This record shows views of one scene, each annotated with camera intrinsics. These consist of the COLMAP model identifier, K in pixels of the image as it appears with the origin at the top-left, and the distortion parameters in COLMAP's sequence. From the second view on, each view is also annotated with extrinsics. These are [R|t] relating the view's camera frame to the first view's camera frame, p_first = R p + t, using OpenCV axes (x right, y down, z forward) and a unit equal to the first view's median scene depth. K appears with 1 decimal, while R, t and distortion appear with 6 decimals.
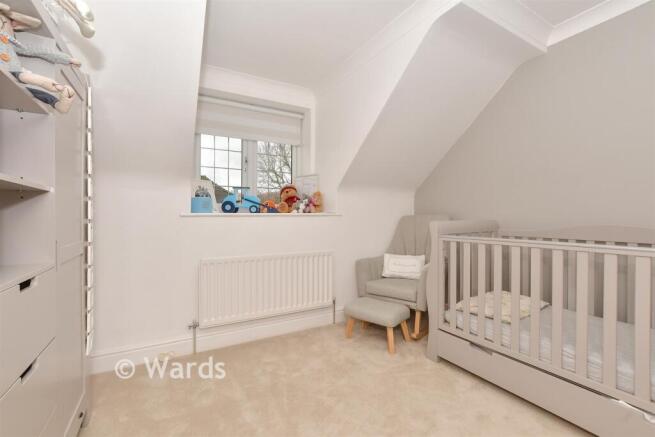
lens RADIAL K [[296.3, 0, 328.2], [0, 296.3, 216.1], [0, 0, 1]] dist [-0.002480, 0.000340]
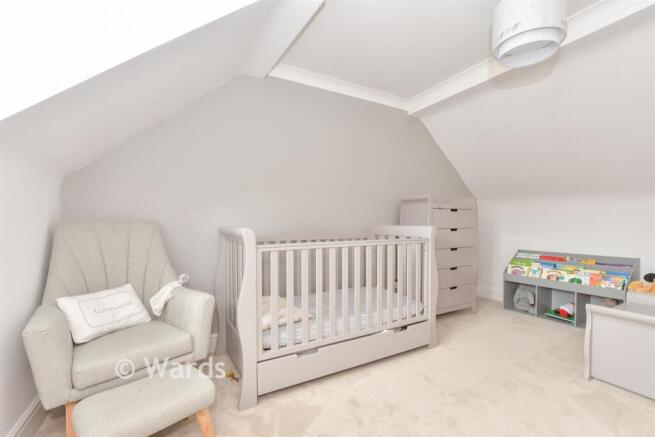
lens RADIAL K [[296.3, 0, 326.5], [0, 296.3, 225.2], [0, 0, 1]] dist [-0.002480, 0.000340]
pose [[-0.011214, -0.001595, 0.999936, -0.481121], [0.004374, 0.999989, 0.001644, 0.009345], [-0.999928, 0.004392, -0.011207, 0.912409]]
